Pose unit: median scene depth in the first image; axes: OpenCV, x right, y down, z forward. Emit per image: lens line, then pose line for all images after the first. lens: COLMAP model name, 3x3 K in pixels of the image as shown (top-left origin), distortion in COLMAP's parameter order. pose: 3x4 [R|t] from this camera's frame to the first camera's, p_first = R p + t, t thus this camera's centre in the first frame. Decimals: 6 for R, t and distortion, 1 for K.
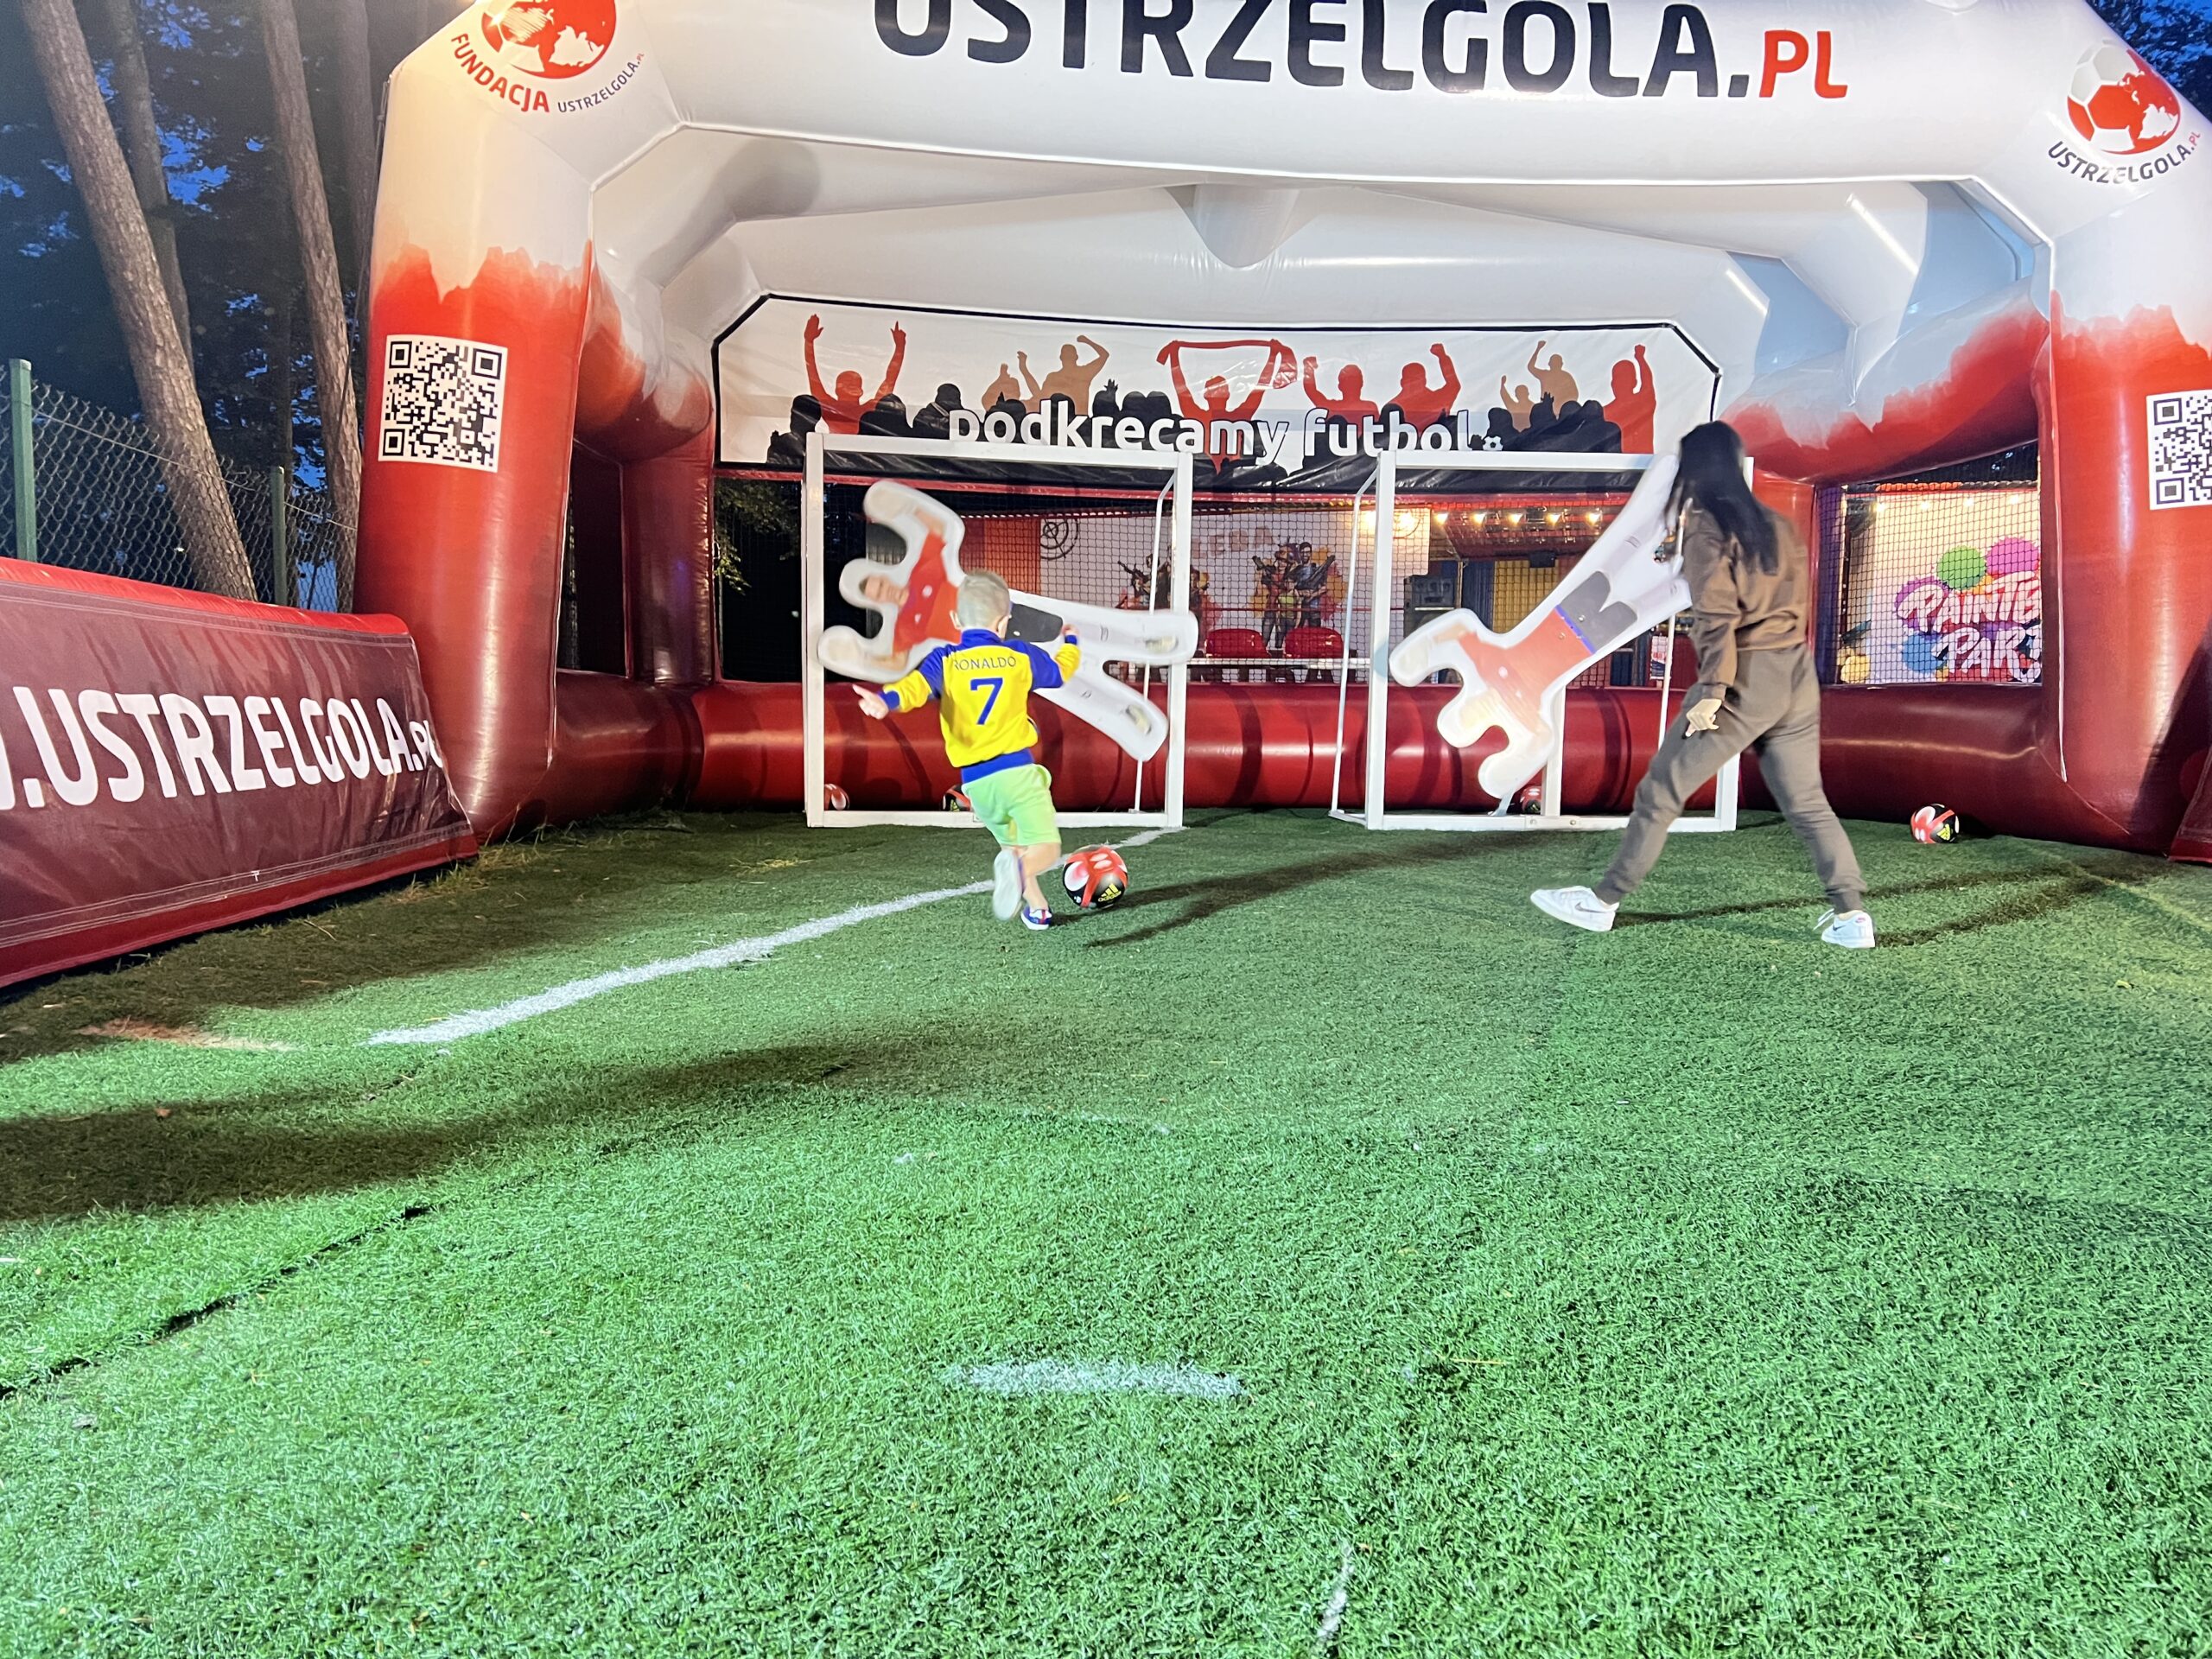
lens RADIAL K [[1738.5, 0, 1118.7], [0, 1738.5, 789.0], [0, 0, 1]] dist [0.180088, -0.334041]
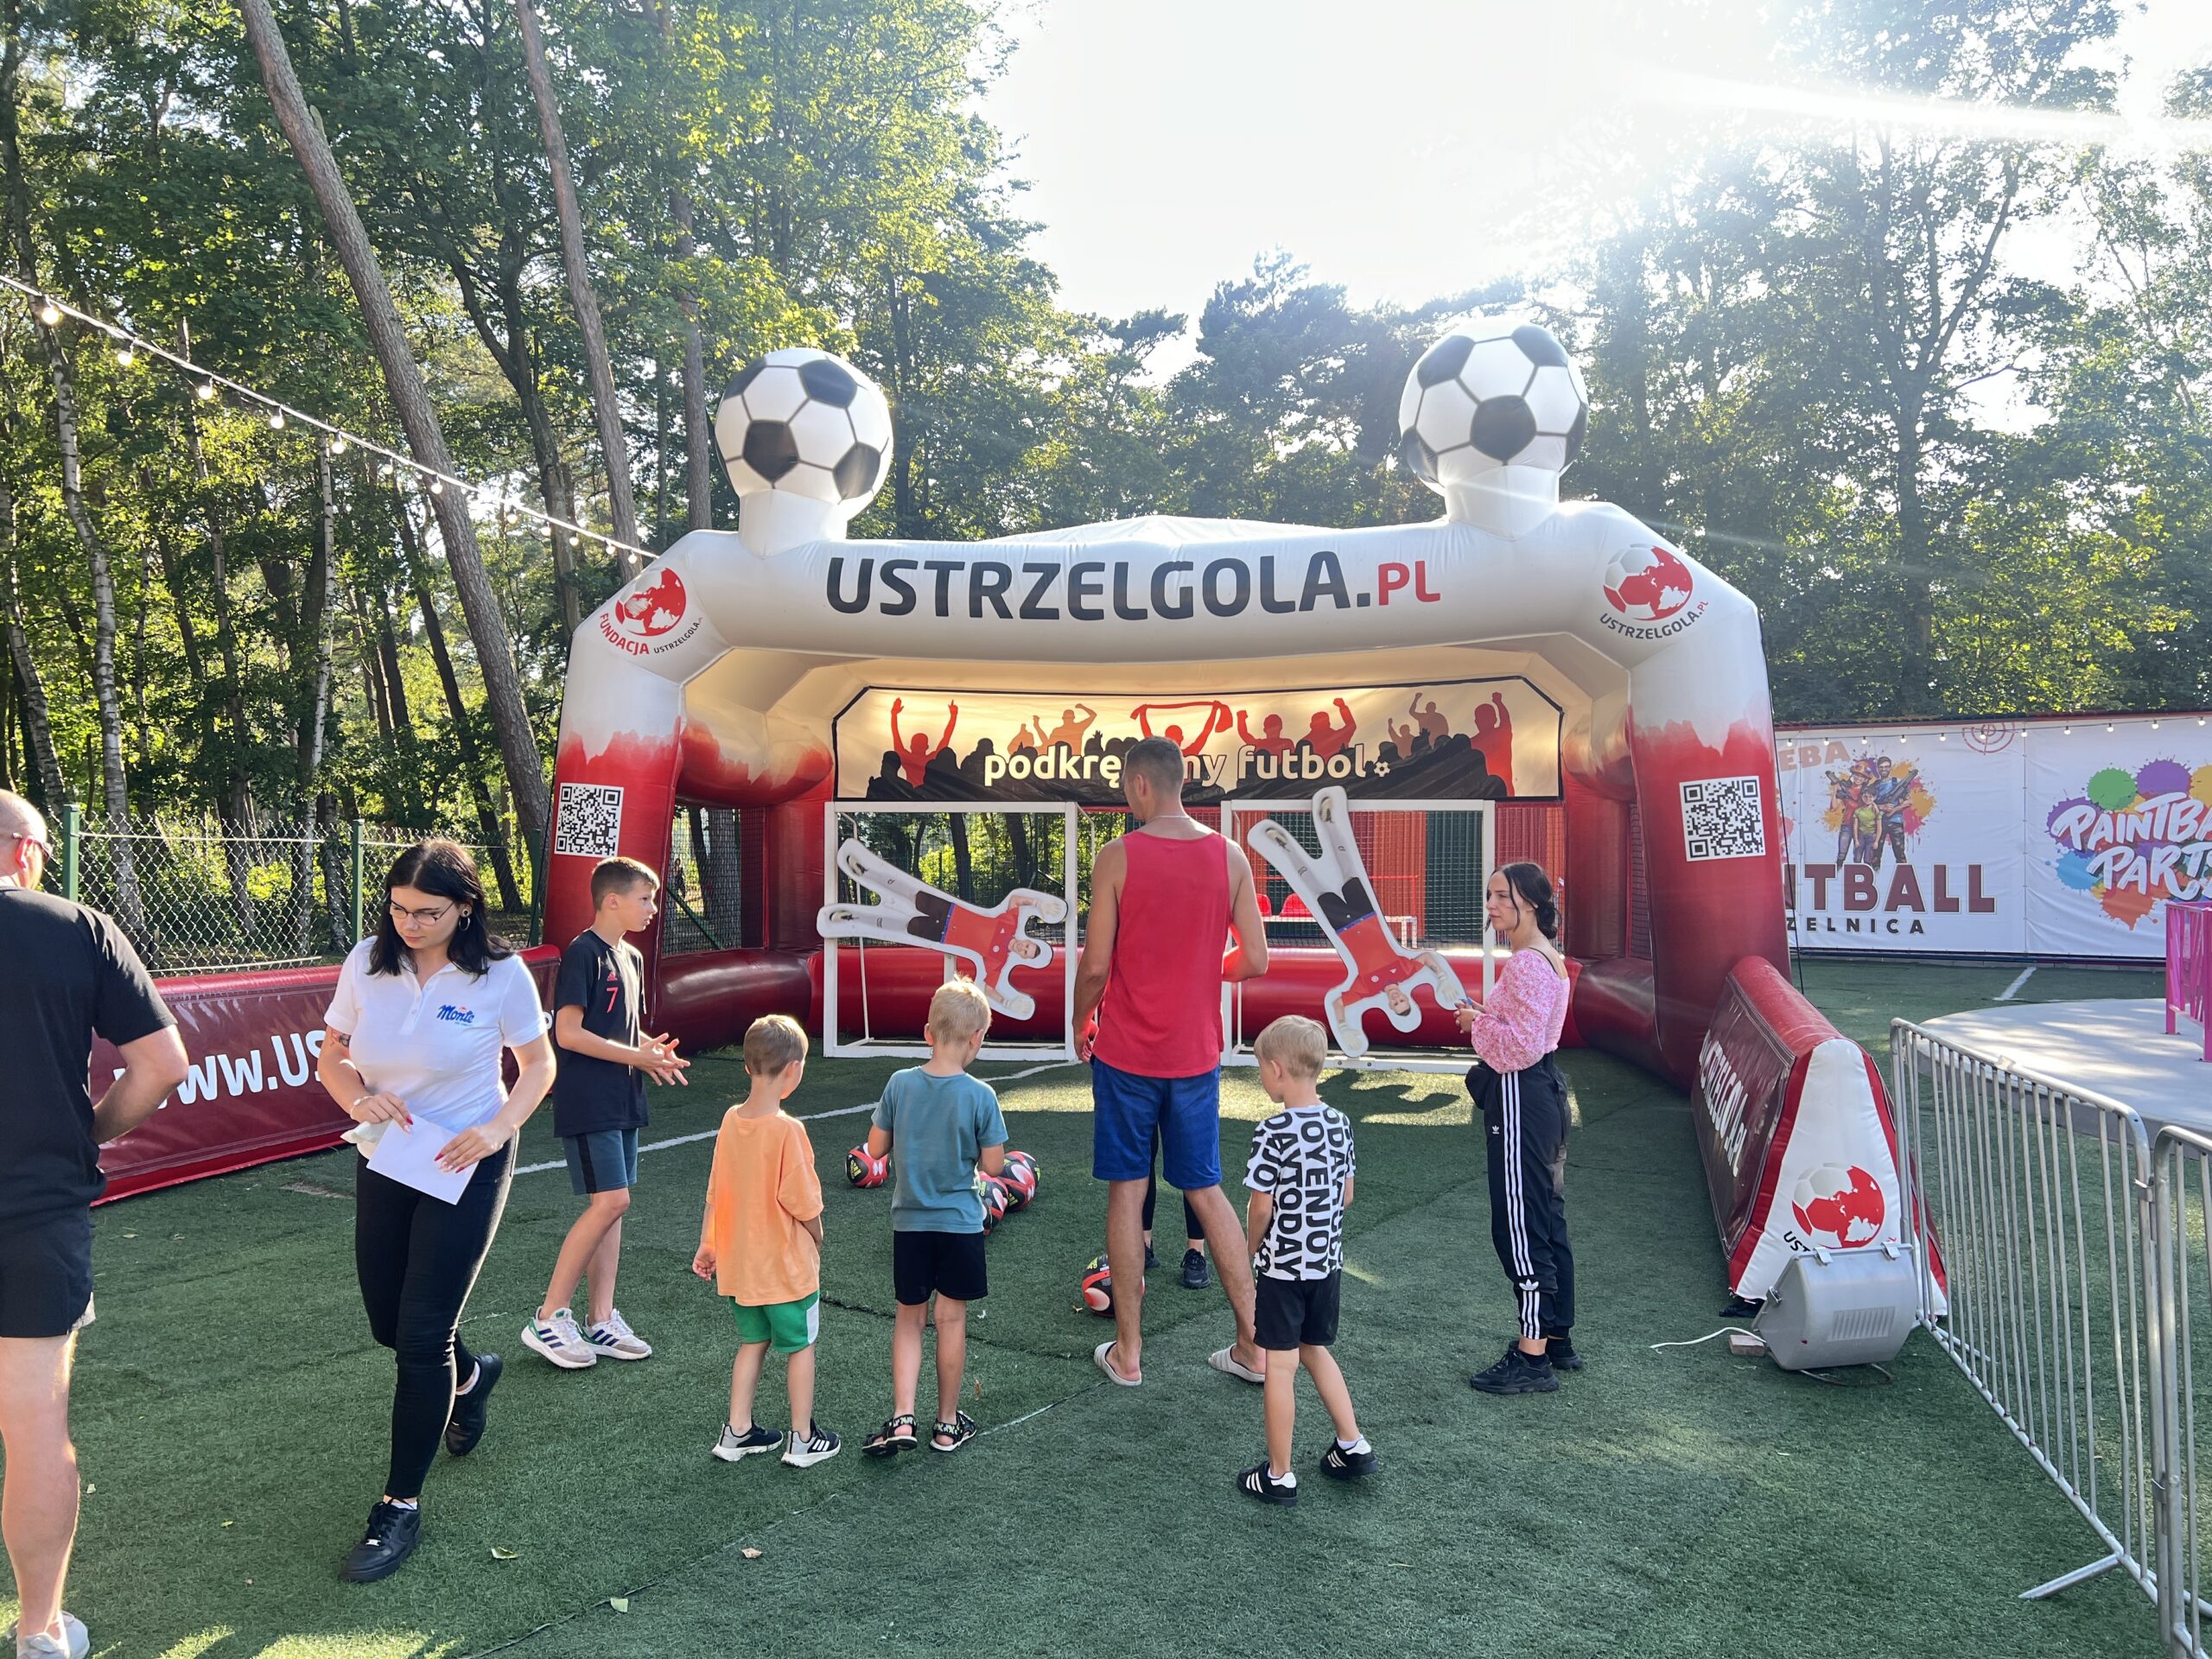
lens RADIAL K [[1638.5, 0, 1059.9], [0, 1638.5, 832.2], [0, 0, 1]] dist [0.360820, -0.528452]
pose [[0.971697, -0.005900, -0.236158, 0.287701], [-0.010185, 0.997712, -0.066831, -0.061678], [0.236012, 0.067344, 0.969414, -0.307764]]
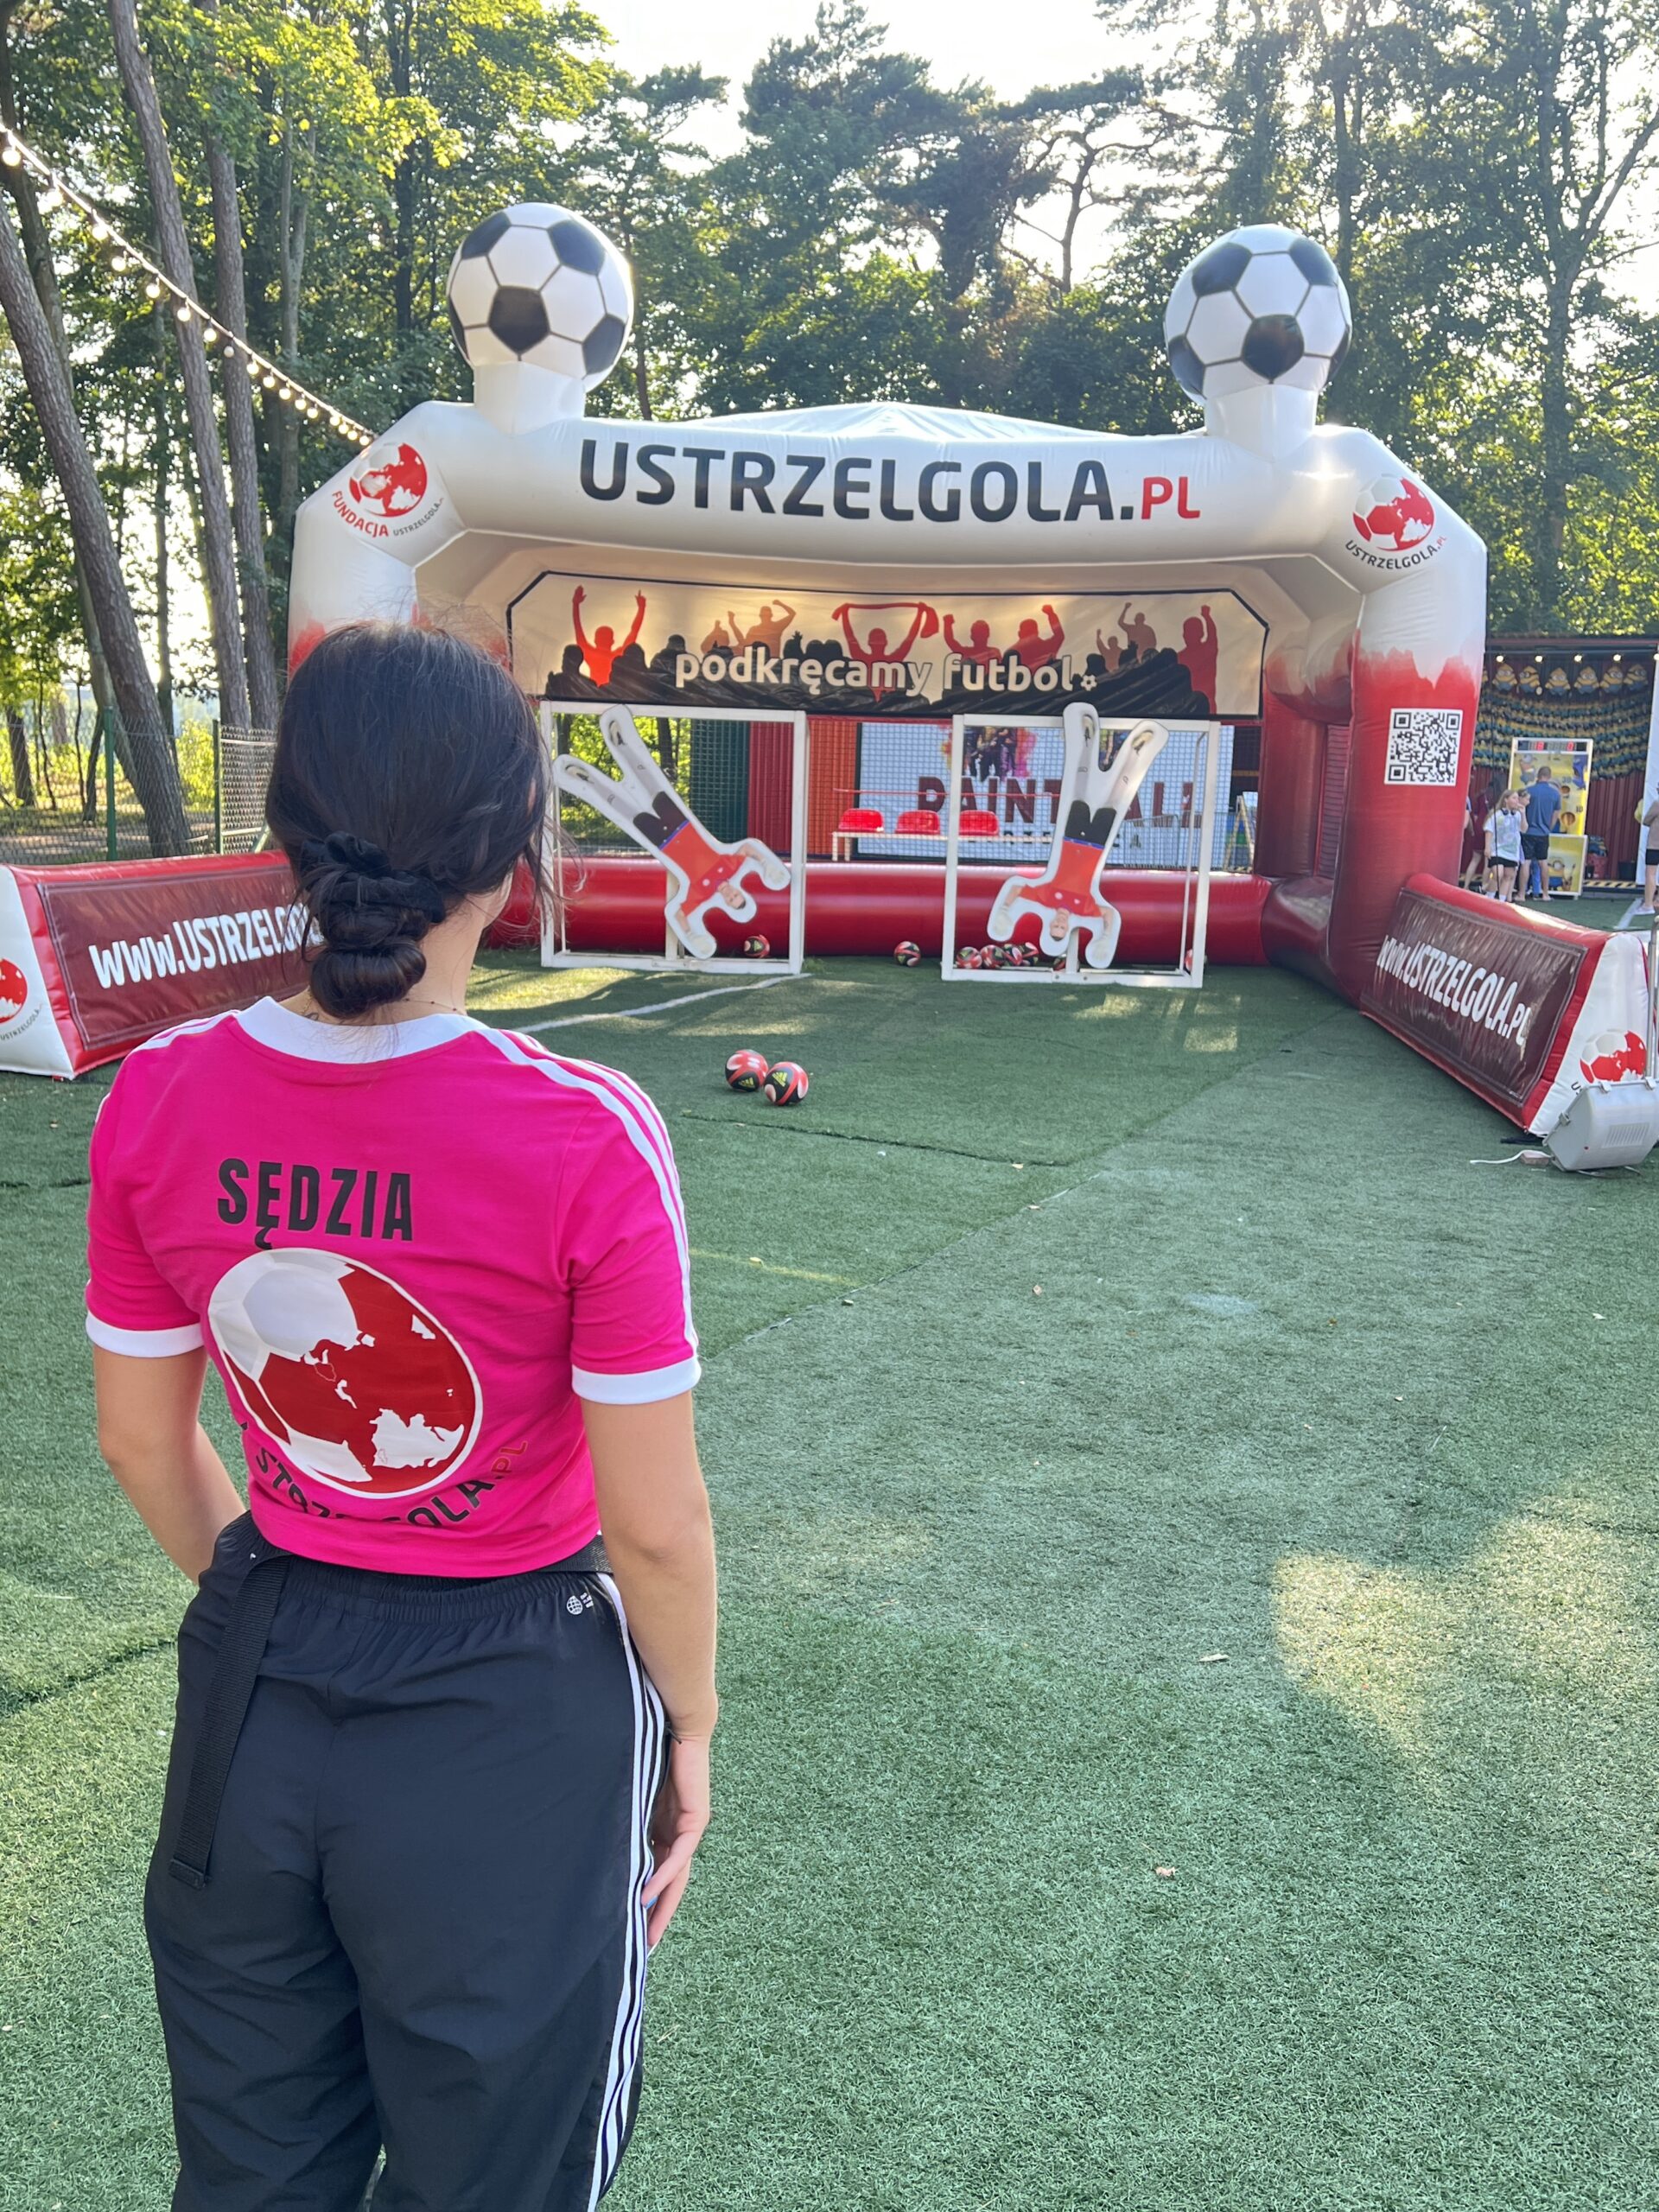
lens RADIAL K [[1932.6, 0, 829.5], [0, 1932.6, 1106.0], [0, 0, 1]] dist [0.095968, -0.002720]
pose [[0.994555, 0.038637, -0.096784, 0.182087], [-0.027406, 0.993012, 0.114787, -0.044173], [0.100543, -0.111510, 0.988664, -0.523954]]
